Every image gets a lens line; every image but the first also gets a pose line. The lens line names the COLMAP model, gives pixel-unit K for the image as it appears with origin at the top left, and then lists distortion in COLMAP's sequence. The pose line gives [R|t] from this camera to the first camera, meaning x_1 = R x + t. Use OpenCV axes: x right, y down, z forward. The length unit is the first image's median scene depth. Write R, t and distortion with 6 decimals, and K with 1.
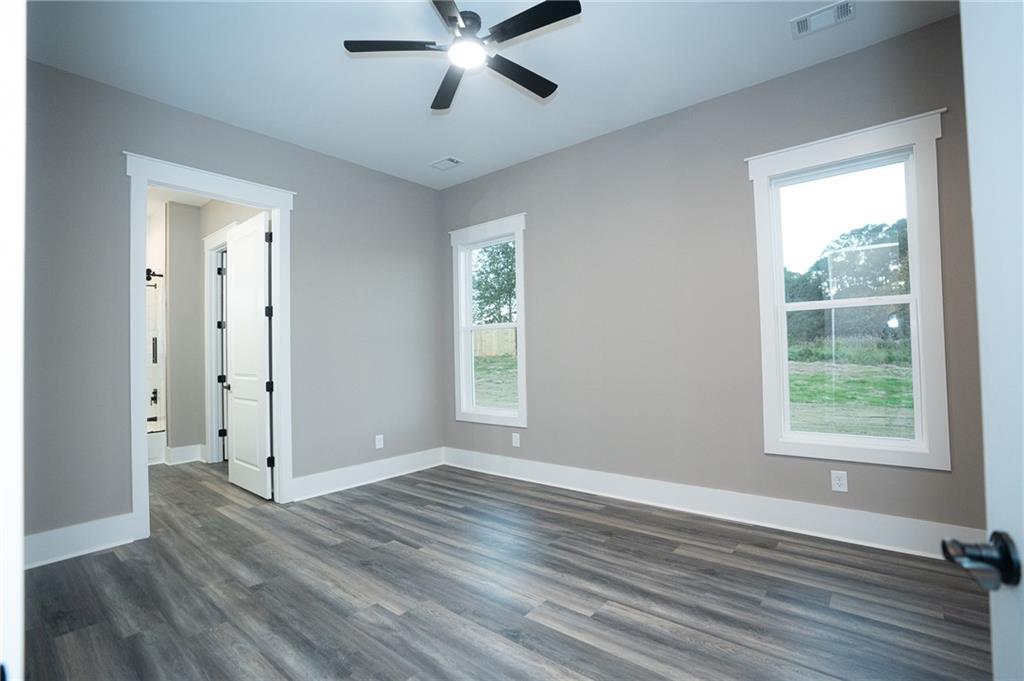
lens RADIAL K [[479.0, 0, 505.1], [0, 479.0, 336.9], [0, 0, 1]] dist [-0.052583, 0.011517]
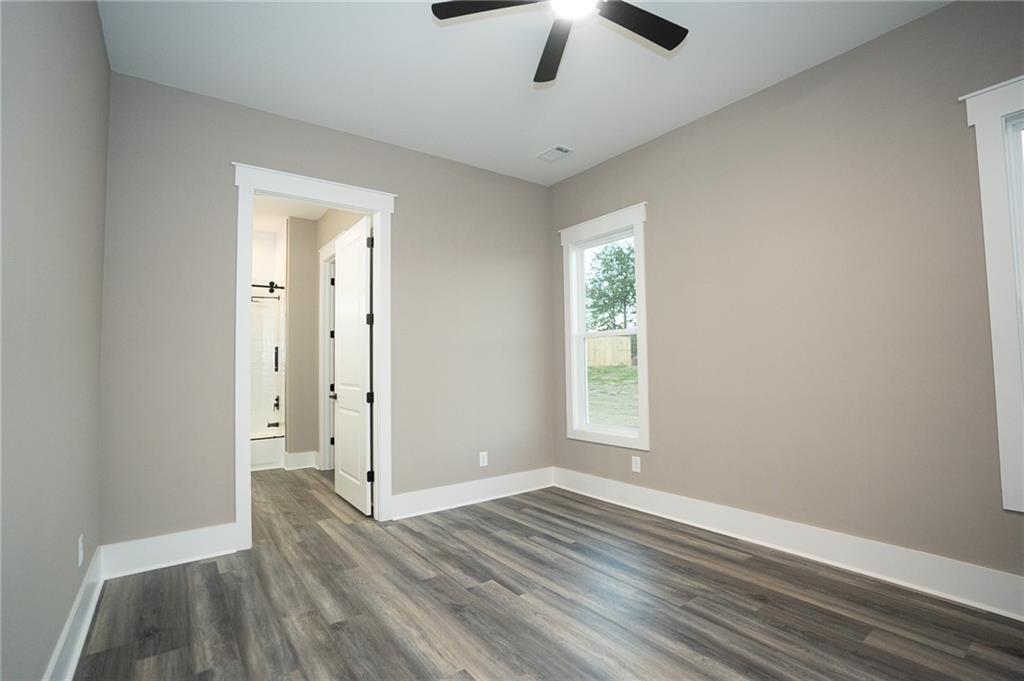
lens RADIAL K [[479.0, 0, 502.9], [0, 479.0, 343.3], [0, 0, 1]] dist [-0.052583, 0.011517]
pose [[0.971436, -0.003731, -0.237272, -0.009187], [0.002069, 0.999972, -0.007252, 0.003564], [0.237292, 0.006554, 0.971416, 0.155799]]
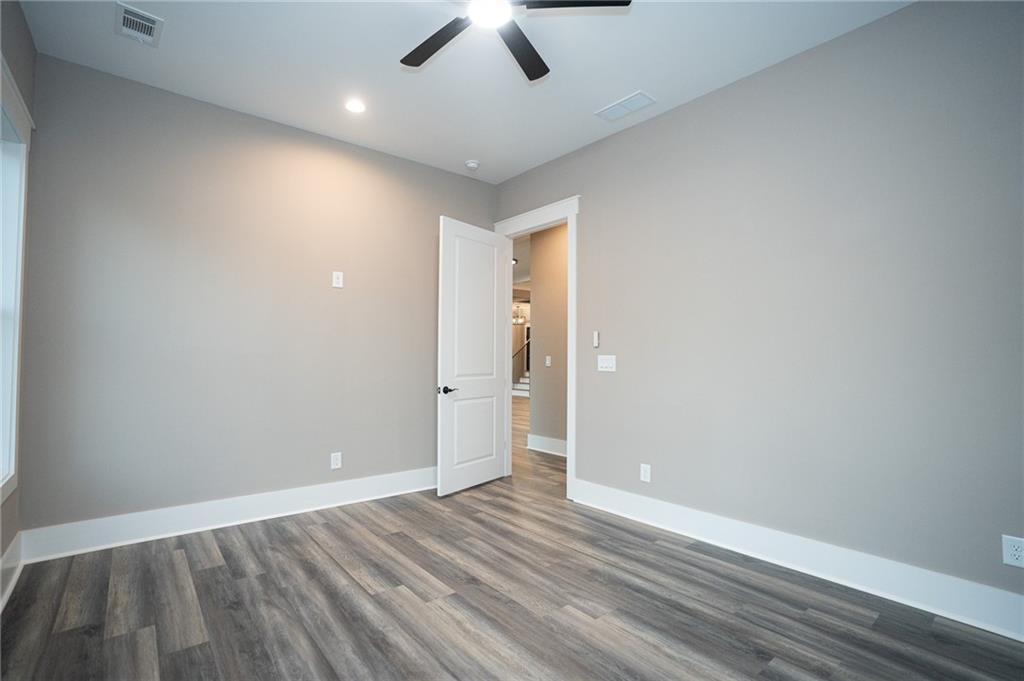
lens RADIAL K [[479.0, 0, 511.6], [0, 479.0, 344.2], [0, 0, 1]] dist [-0.052583, 0.011517]
pose [[-0.985403, 0.021507, 0.168872, -0.197980], [0.011287, 0.998059, -0.061251, 0.045306], [-0.169861, -0.058451, -0.983733, 1.422718]]
